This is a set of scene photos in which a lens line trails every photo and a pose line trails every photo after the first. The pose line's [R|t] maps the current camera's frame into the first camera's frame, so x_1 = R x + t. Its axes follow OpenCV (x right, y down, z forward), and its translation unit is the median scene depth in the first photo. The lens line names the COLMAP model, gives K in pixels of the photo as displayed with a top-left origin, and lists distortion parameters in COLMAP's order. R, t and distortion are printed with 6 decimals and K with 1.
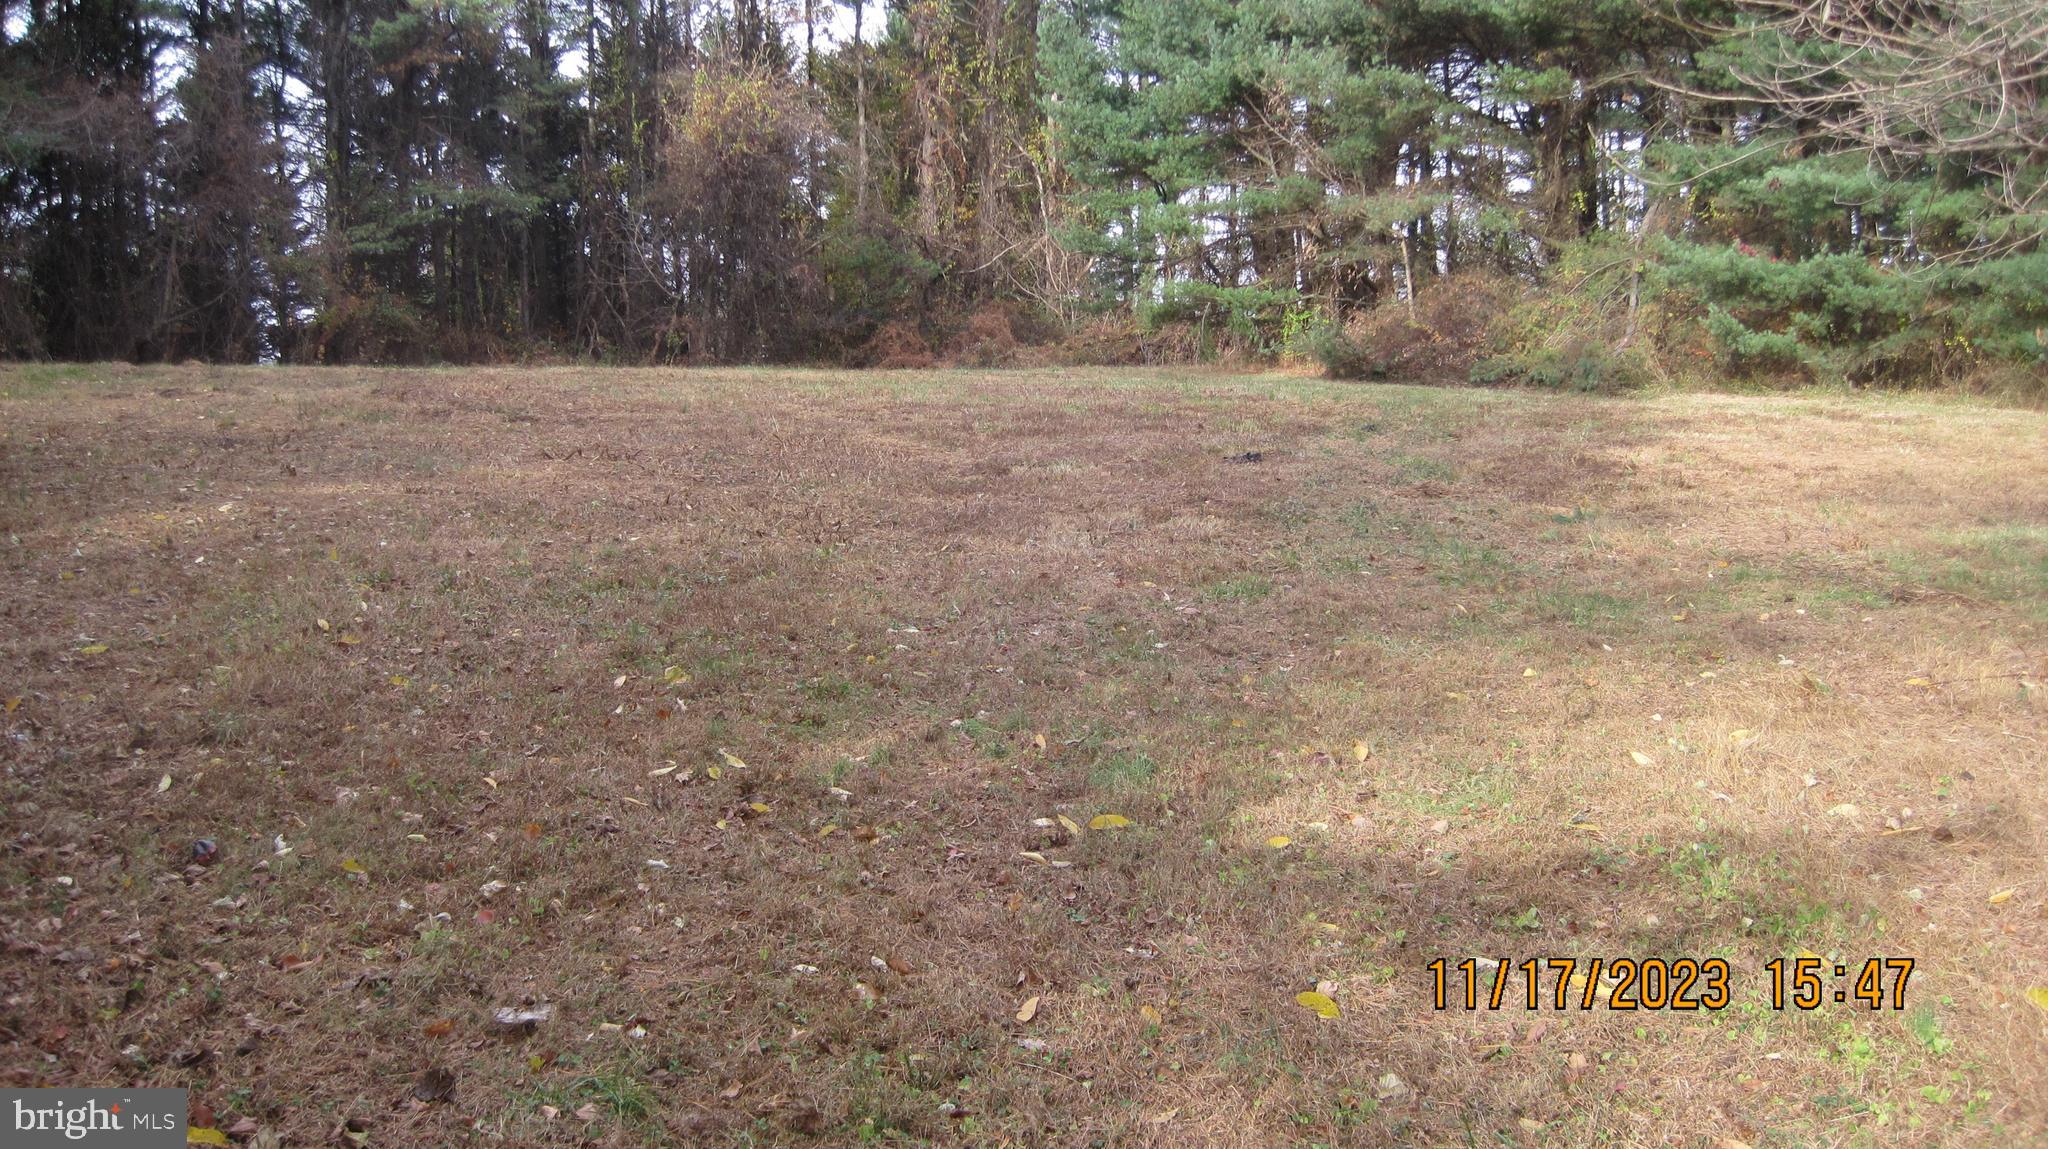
lens RADIAL K [[2242.8, 0, 1030.3], [0, 2242.8, 575.8], [0, 0, 1]] dist [-0.103283, 0.000000]
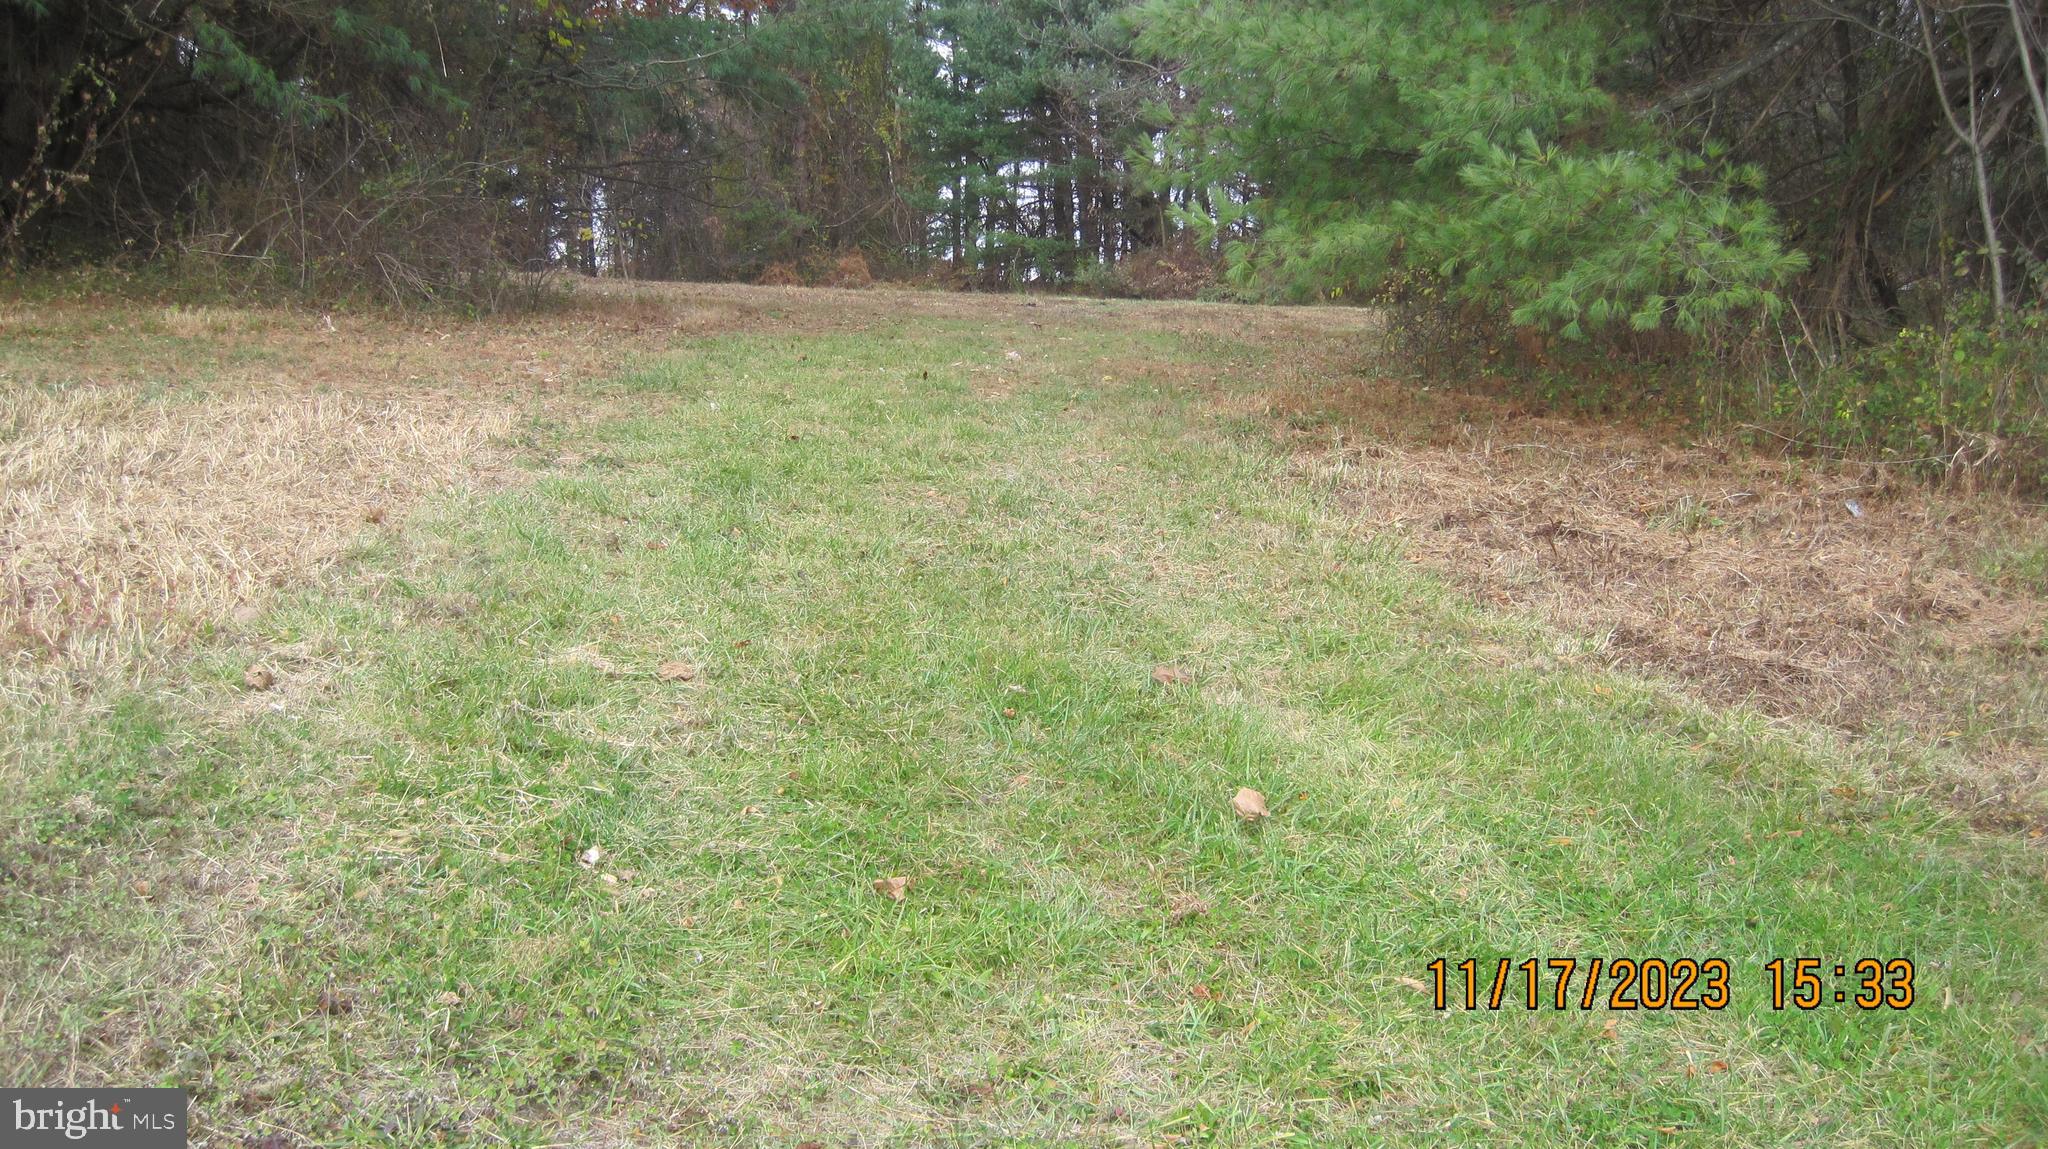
lens RADIAL K [[2242.8, 0, 1021.5], [0, 2242.8, 569.4], [0, 0, 1]] dist [-0.103283, 0.000000]
pose [[0.996936, 0.004280, 0.078108, -0.024226], [-0.005150, 0.999927, 0.010938, 0.056984], [-0.078055, -0.011307, 0.996885, -0.351423]]
